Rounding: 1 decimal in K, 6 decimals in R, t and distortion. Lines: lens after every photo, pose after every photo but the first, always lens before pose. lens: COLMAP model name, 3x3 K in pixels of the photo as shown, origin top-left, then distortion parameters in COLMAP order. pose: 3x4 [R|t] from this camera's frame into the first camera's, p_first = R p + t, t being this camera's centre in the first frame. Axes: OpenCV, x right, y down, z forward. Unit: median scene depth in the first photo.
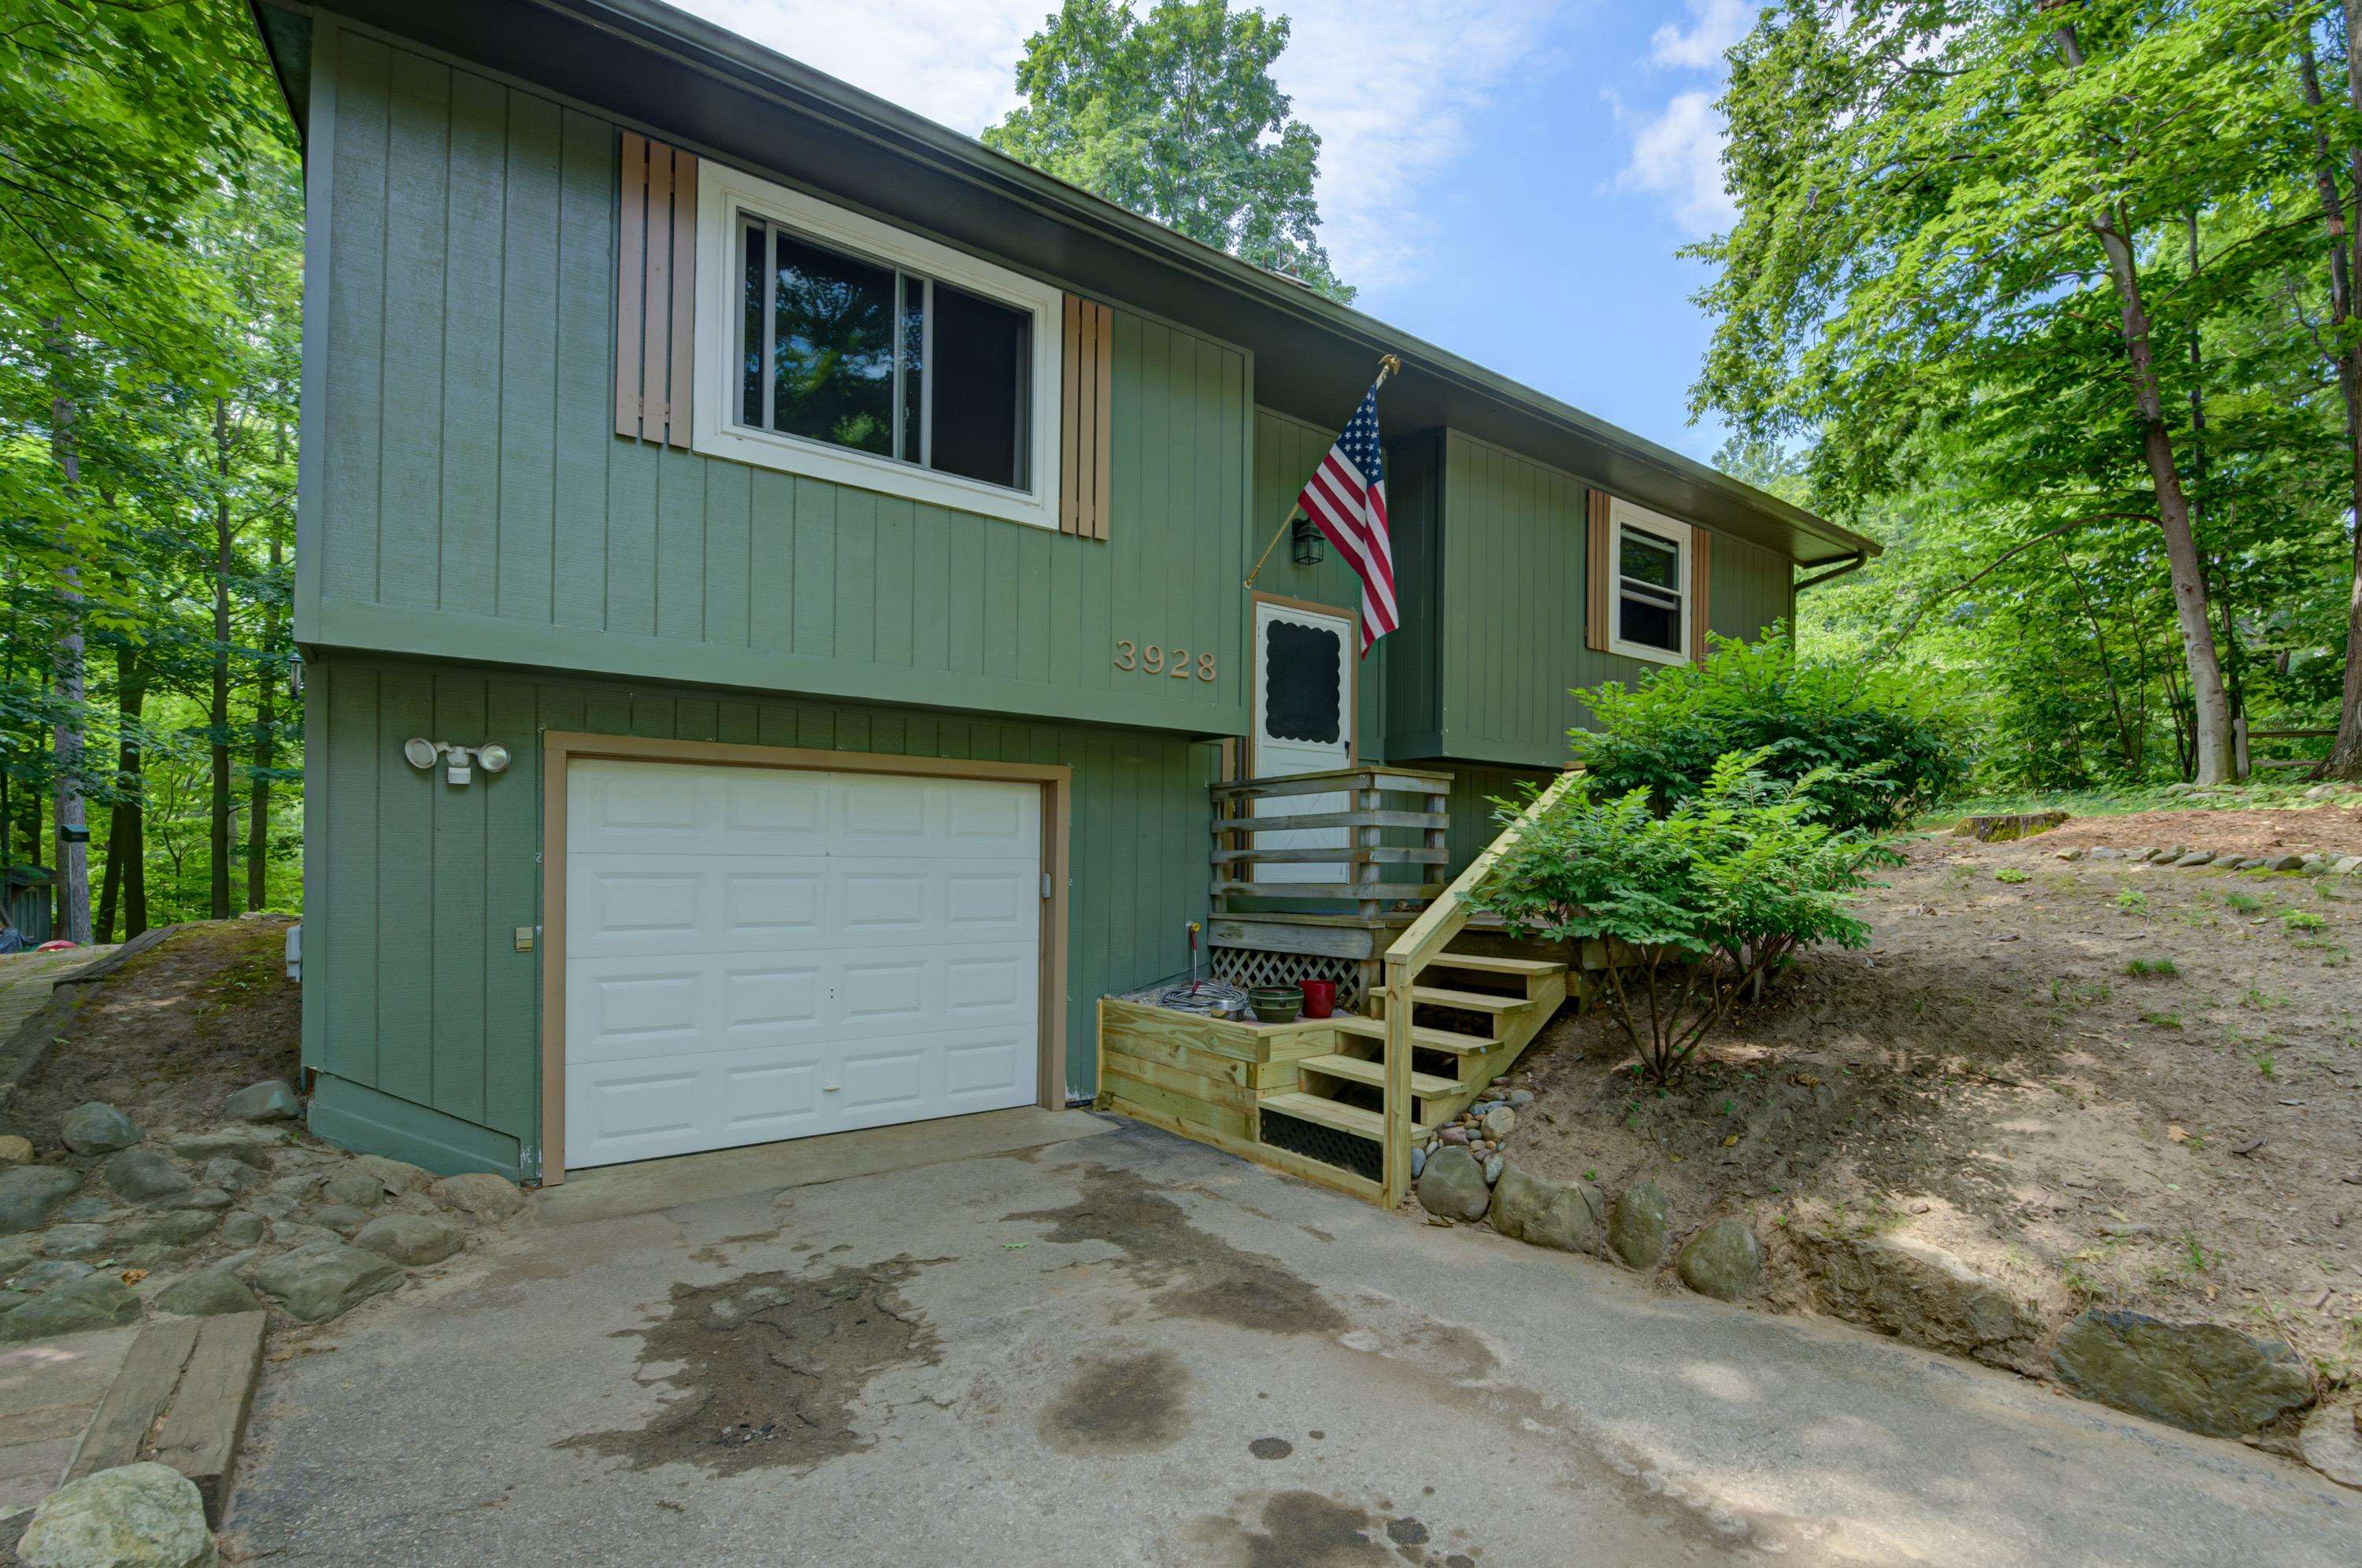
lens RADIAL K [[1076.7, 0, 1219.3], [0, 1076.7, 858.5], [0, 0, 1]] dist [-0.001268, 0.000070]
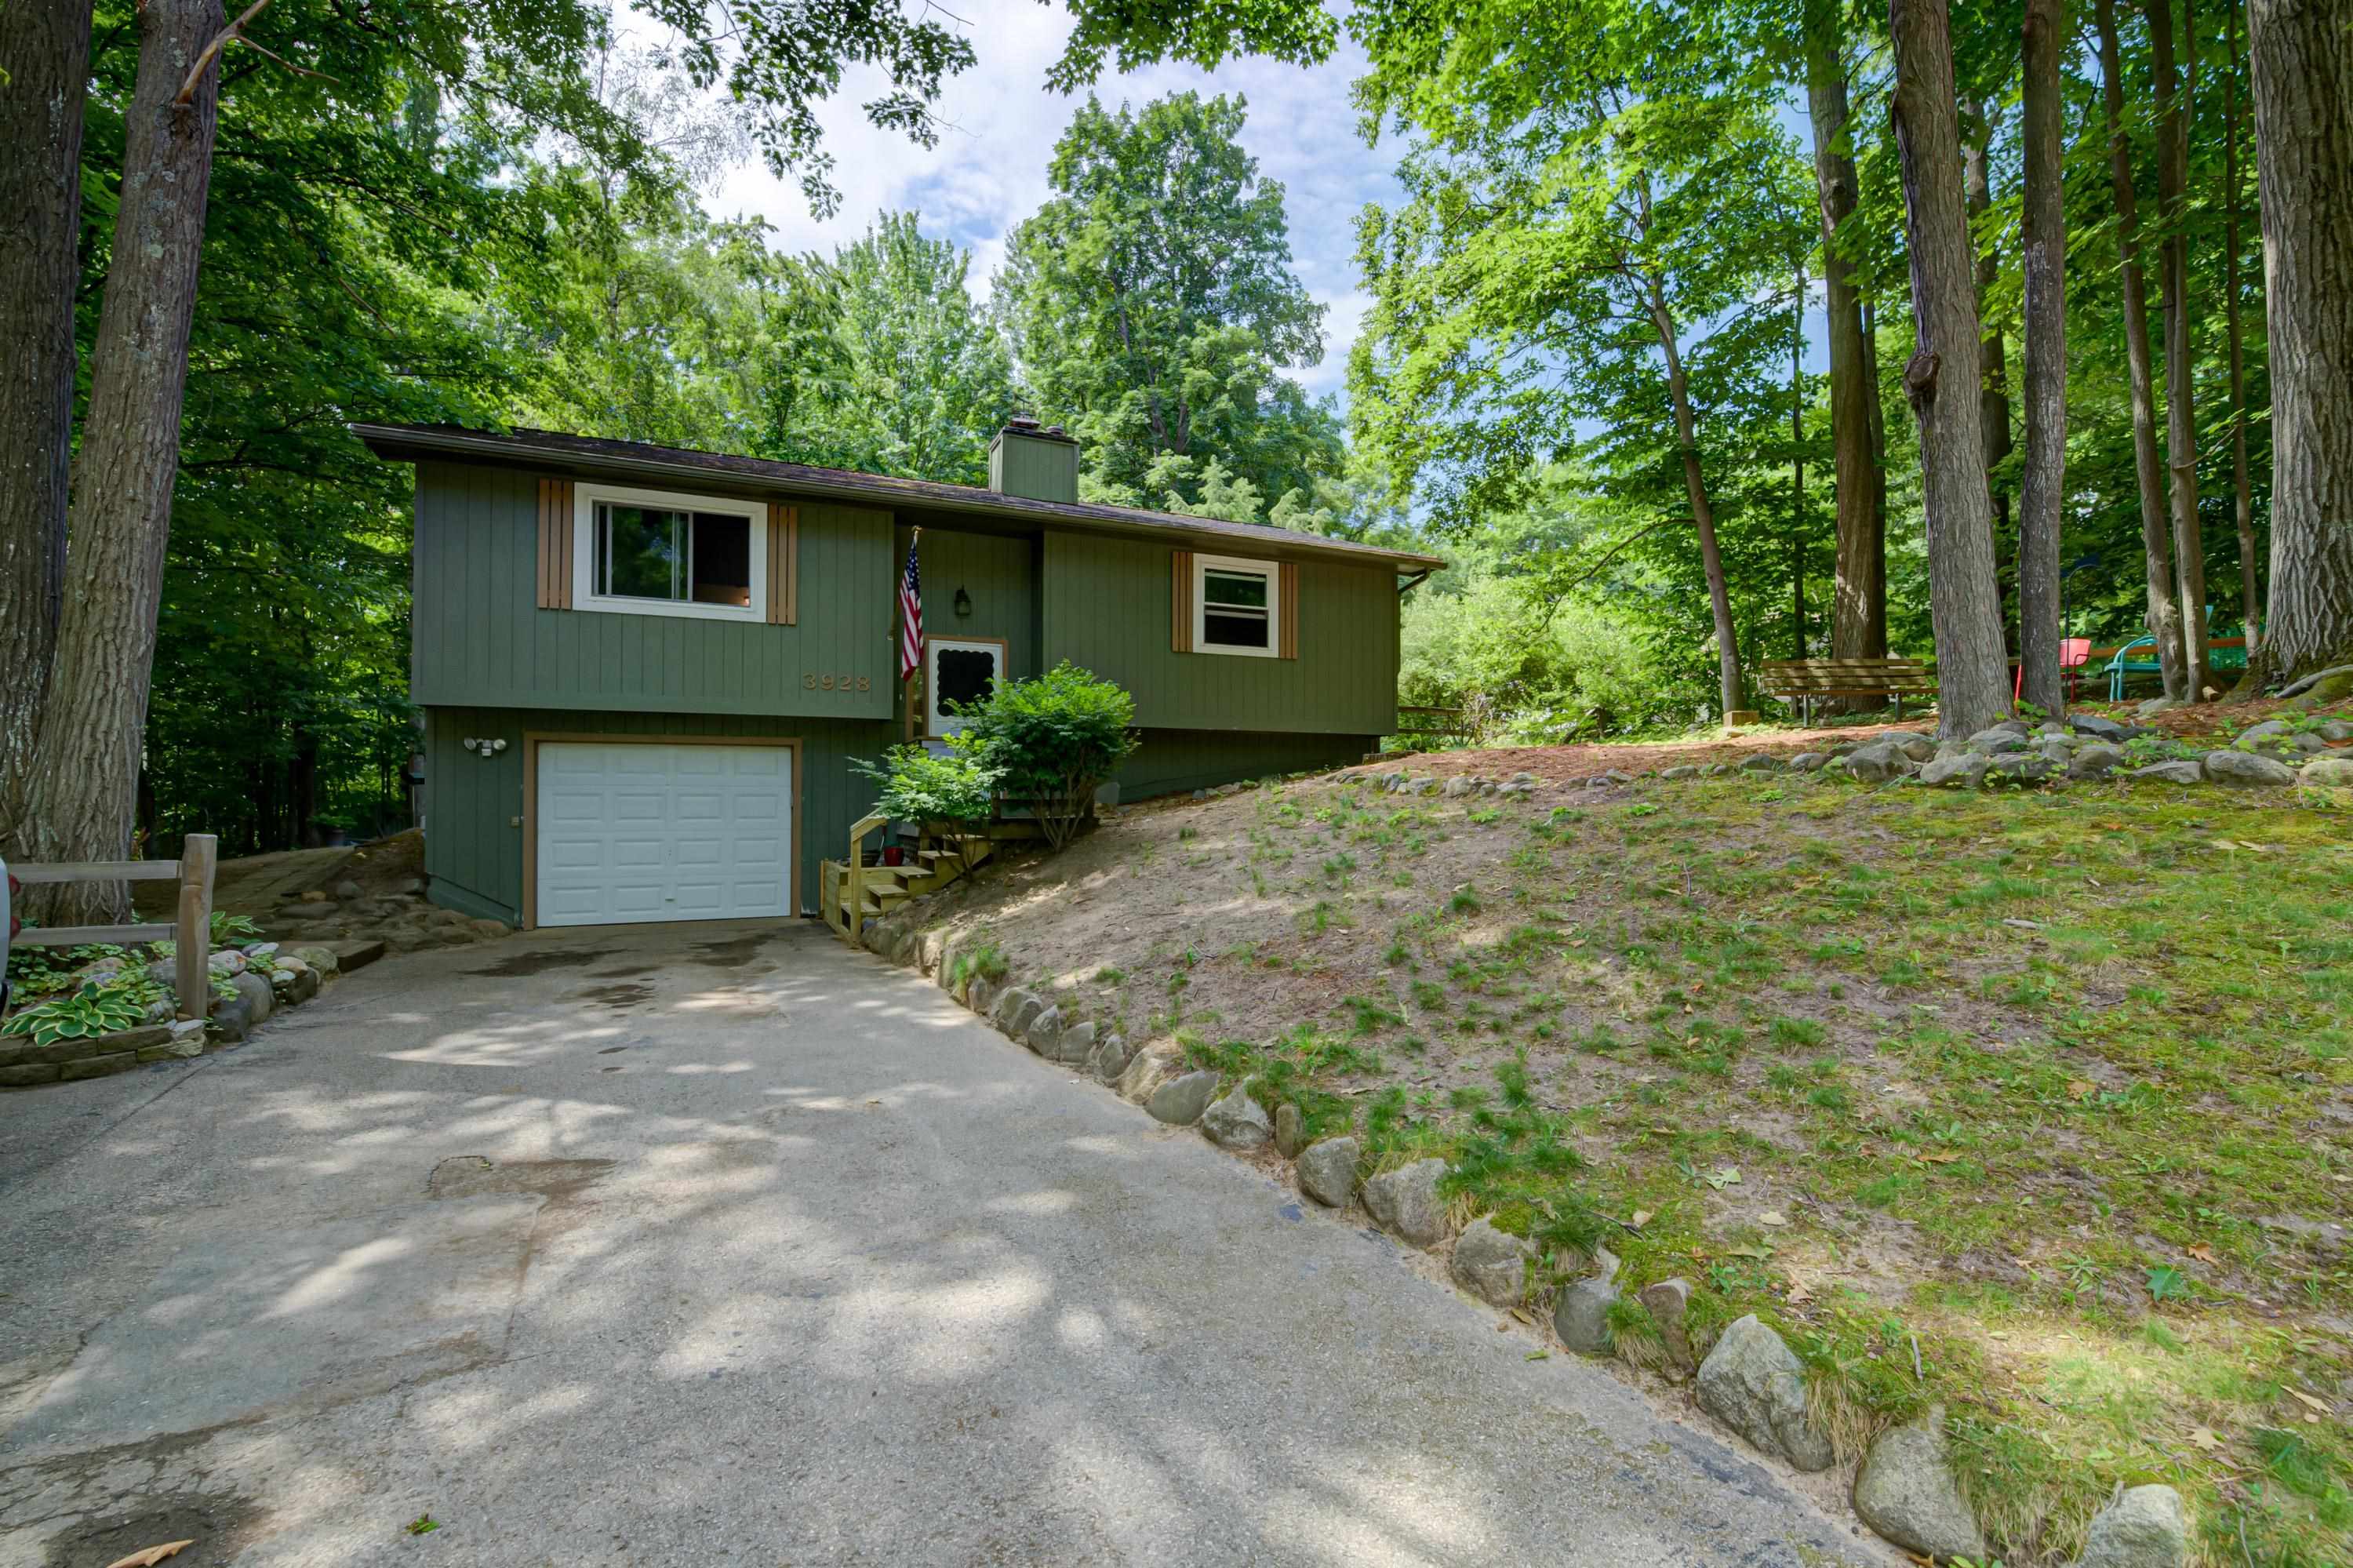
lens RADIAL K [[1021.3, 0, 1176.5], [0, 1021.3, 784.0], [0, 0, 1]] dist [0.008372, -0.000032]
pose [[0.977552, -0.010330, -0.210440, 0.870467], [0.008743, 0.999926, -0.008471, 0.017060], [0.210512, 0.006440, 0.977570, -0.614667]]
